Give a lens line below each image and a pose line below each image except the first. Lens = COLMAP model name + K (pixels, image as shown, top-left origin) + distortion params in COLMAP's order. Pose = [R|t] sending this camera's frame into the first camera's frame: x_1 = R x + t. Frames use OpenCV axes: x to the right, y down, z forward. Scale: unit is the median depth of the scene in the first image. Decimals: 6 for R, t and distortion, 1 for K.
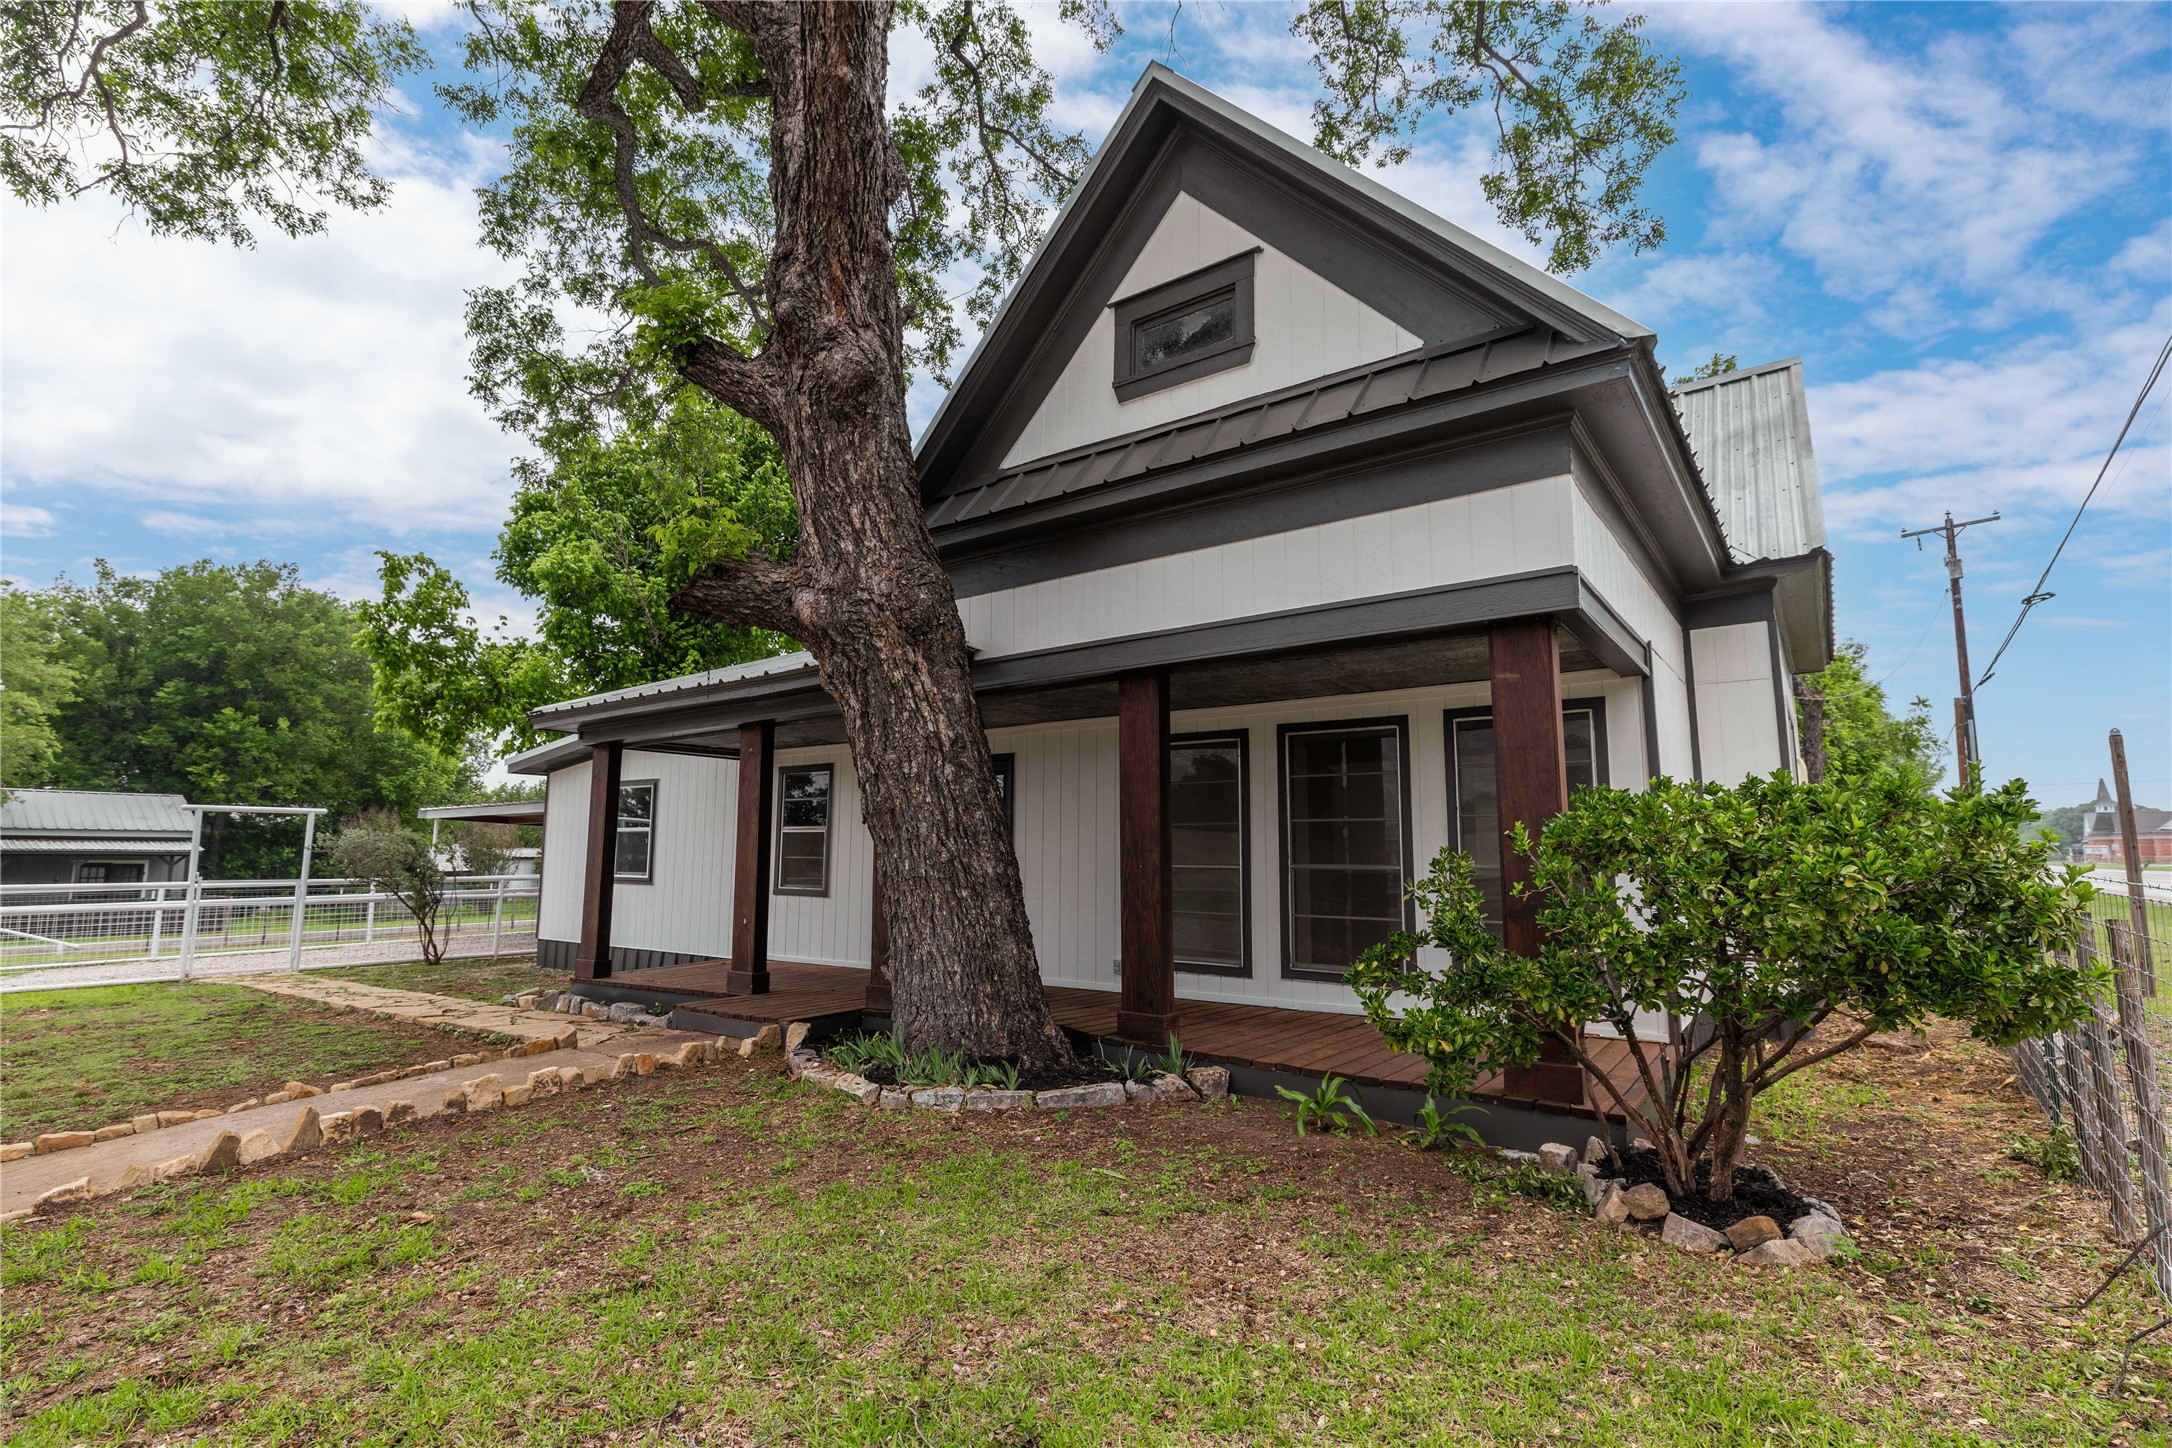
lens RADIAL K [[1025.8, 0, 1086.0], [0, 1025.8, 724.0], [0, 0, 1]] dist [-0.004030, -0.000550]
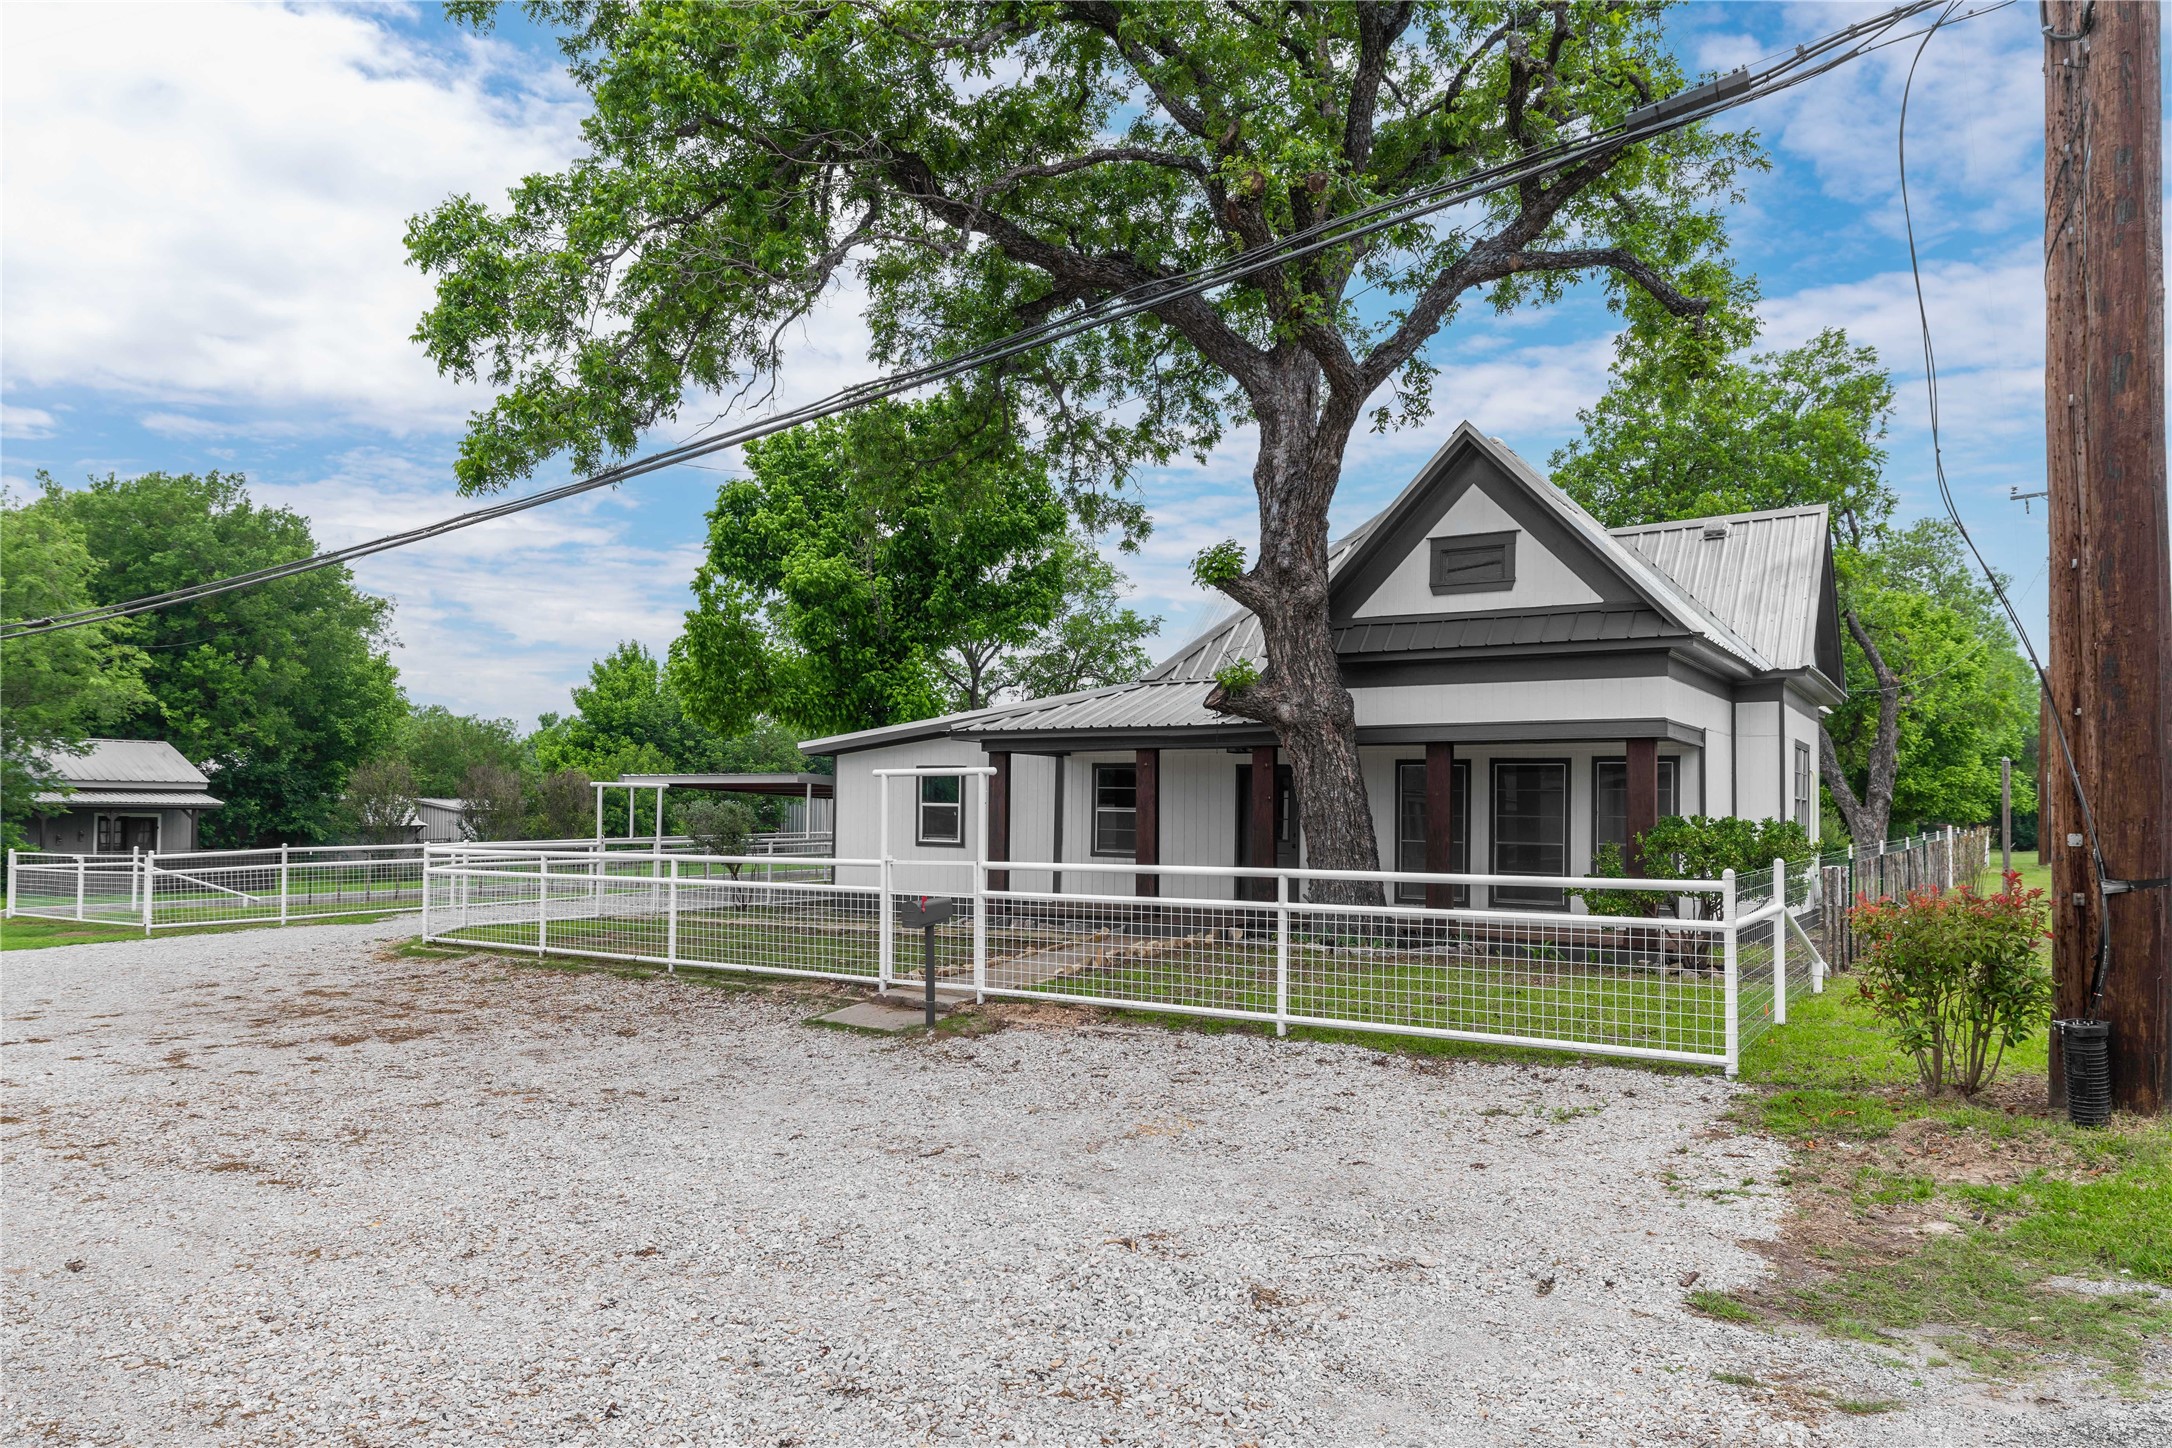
lens RADIAL K [[1407.5, 0, 1094.8], [0, 1407.5, 772.0], [0, 0, 1]] dist [0.005065, 0.000853]
pose [[0.998260, 0.010853, 0.057954, -0.727454], [-0.016836, 0.994458, 0.103782, -0.252015], [-0.056507, -0.104578, 0.992910, -1.535755]]
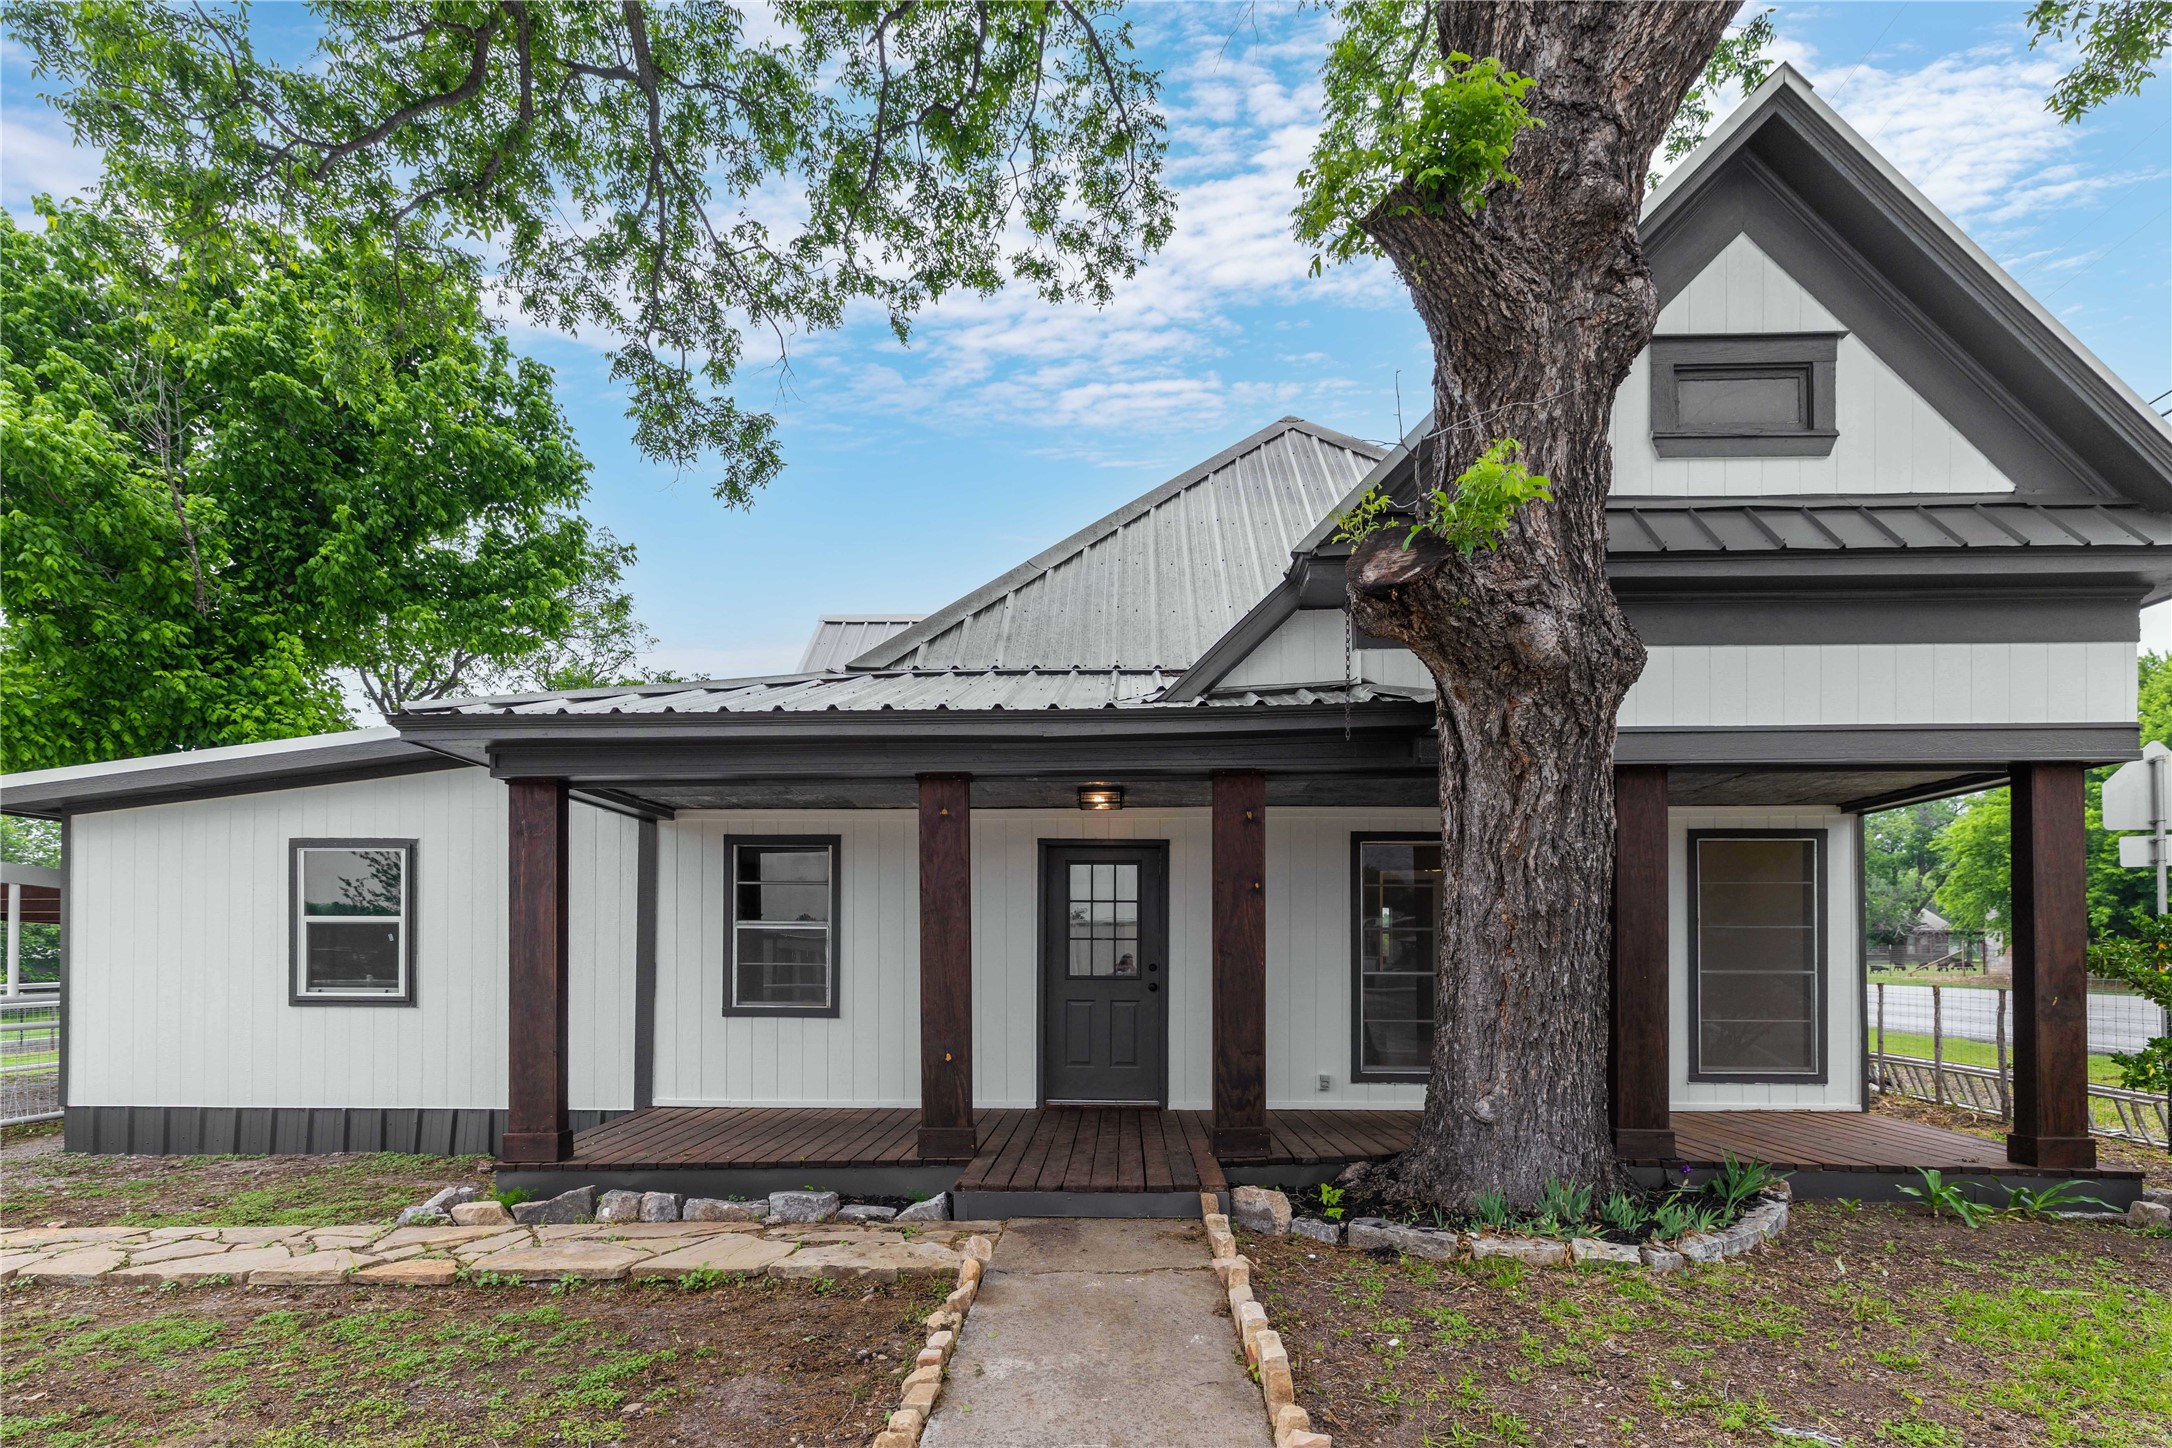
lens RADIAL K [[1010.6, 0, 1083.4], [0, 1010.6, 946.2], [0, 0, 1]] dist [-0.001763, -0.000278]
pose [[0.824581, 0.004200, 0.565728, -0.873187], [-0.073089, 0.992383, 0.099164, 0.054957], [-0.561003, -0.123117, 0.818607, 0.519245]]
